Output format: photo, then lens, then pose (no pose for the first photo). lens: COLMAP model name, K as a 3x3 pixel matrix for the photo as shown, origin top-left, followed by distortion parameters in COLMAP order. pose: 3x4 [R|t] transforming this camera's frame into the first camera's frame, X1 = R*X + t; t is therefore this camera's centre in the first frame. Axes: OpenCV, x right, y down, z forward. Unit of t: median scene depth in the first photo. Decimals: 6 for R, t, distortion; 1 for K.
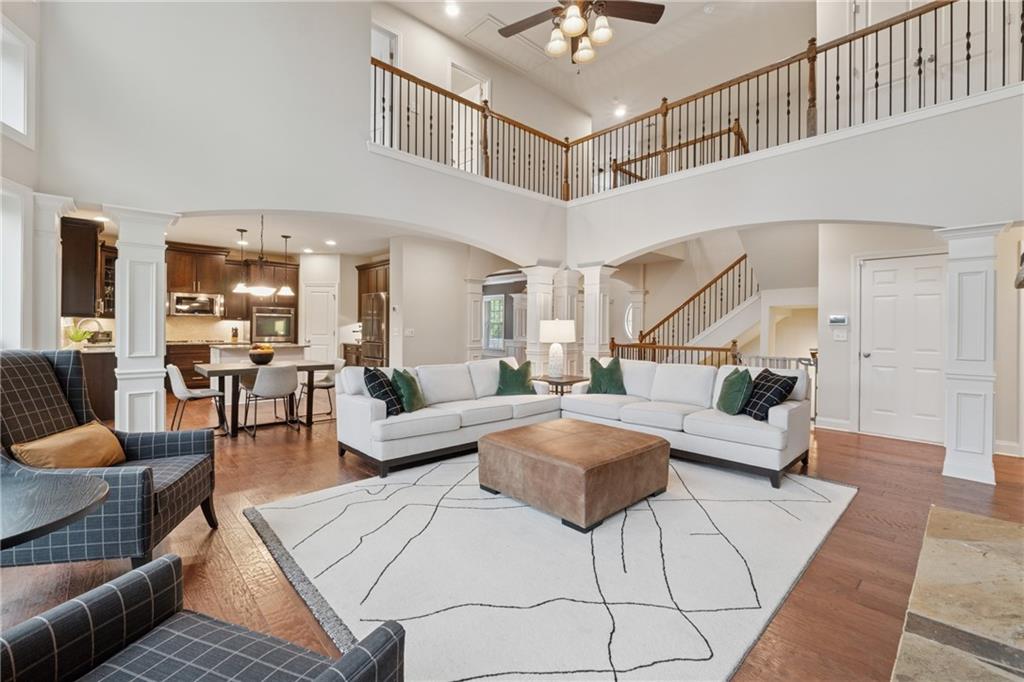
lens RADIAL K [[436.8, 0, 512.7], [0, 436.8, 330.7], [0, 0, 1]] dist [-0.007804, 0.000113]
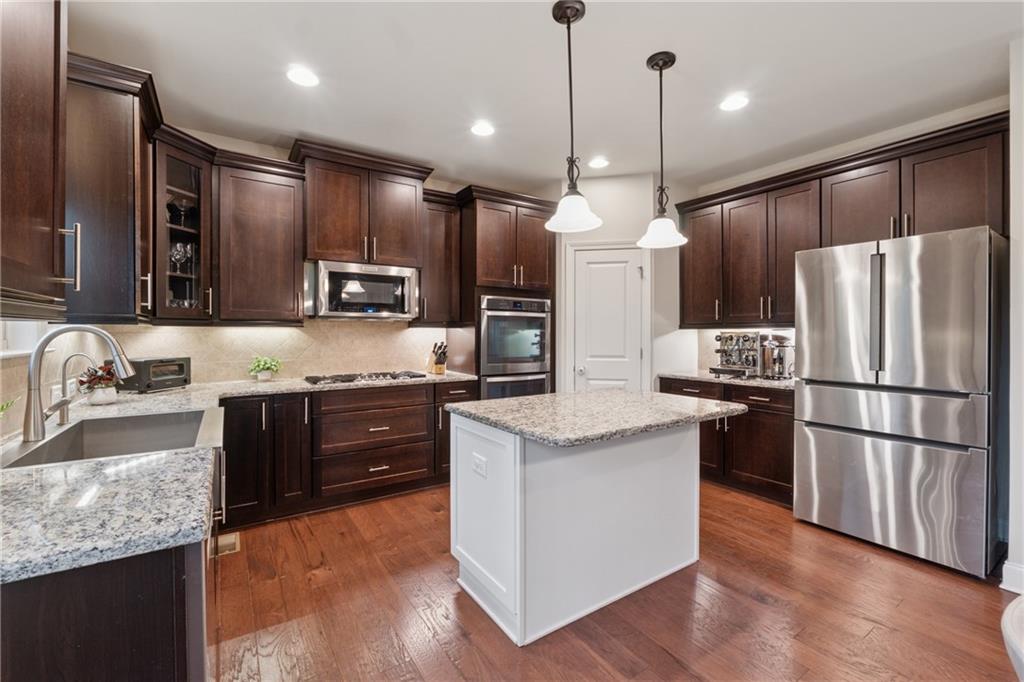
lens RADIAL K [[433.4, 0, 512.6], [0, 433.4, 334.9], [0, 0, 1]] dist [-0.004202, -0.000262]
pose [[0.986784, -0.010267, -0.161714, -0.611448], [0.009975, 0.999947, -0.002615, -0.016732], [0.161732, 0.000968, 0.986834, 0.707919]]
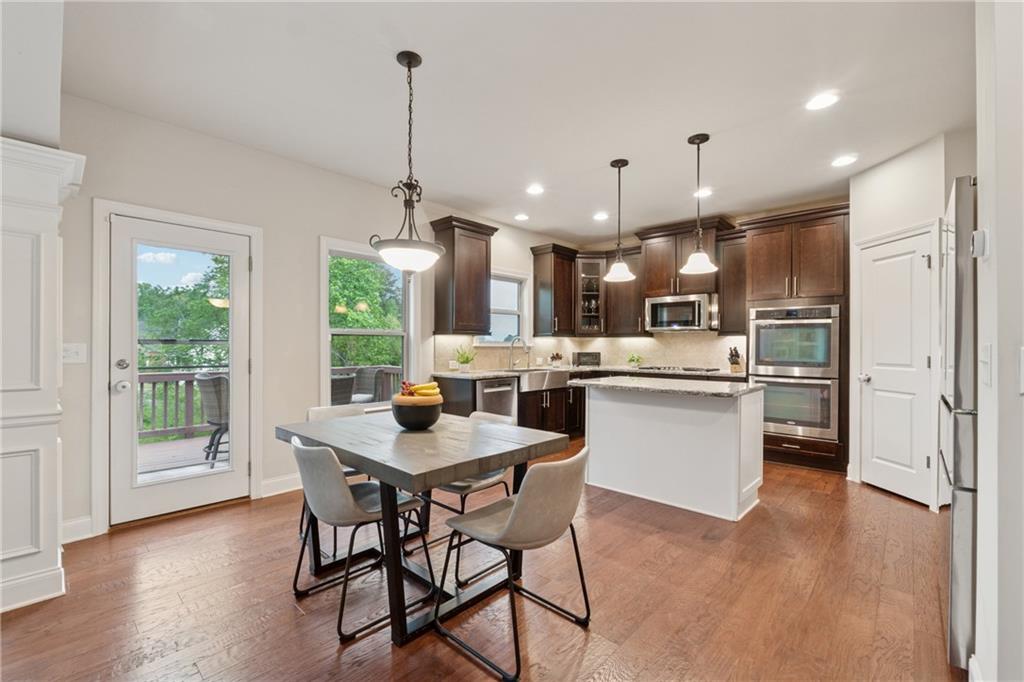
lens RADIAL K [[437.2, 0, 512.1], [0, 437.2, 348.9], [0, 0, 1]] dist [-0.004340, -0.000369]
pose [[0.075876, -0.003229, -0.997112, -0.100649], [-0.007403, 0.999965, -0.003802, -0.001173], [0.997090, 0.007670, 0.075850, 0.824968]]
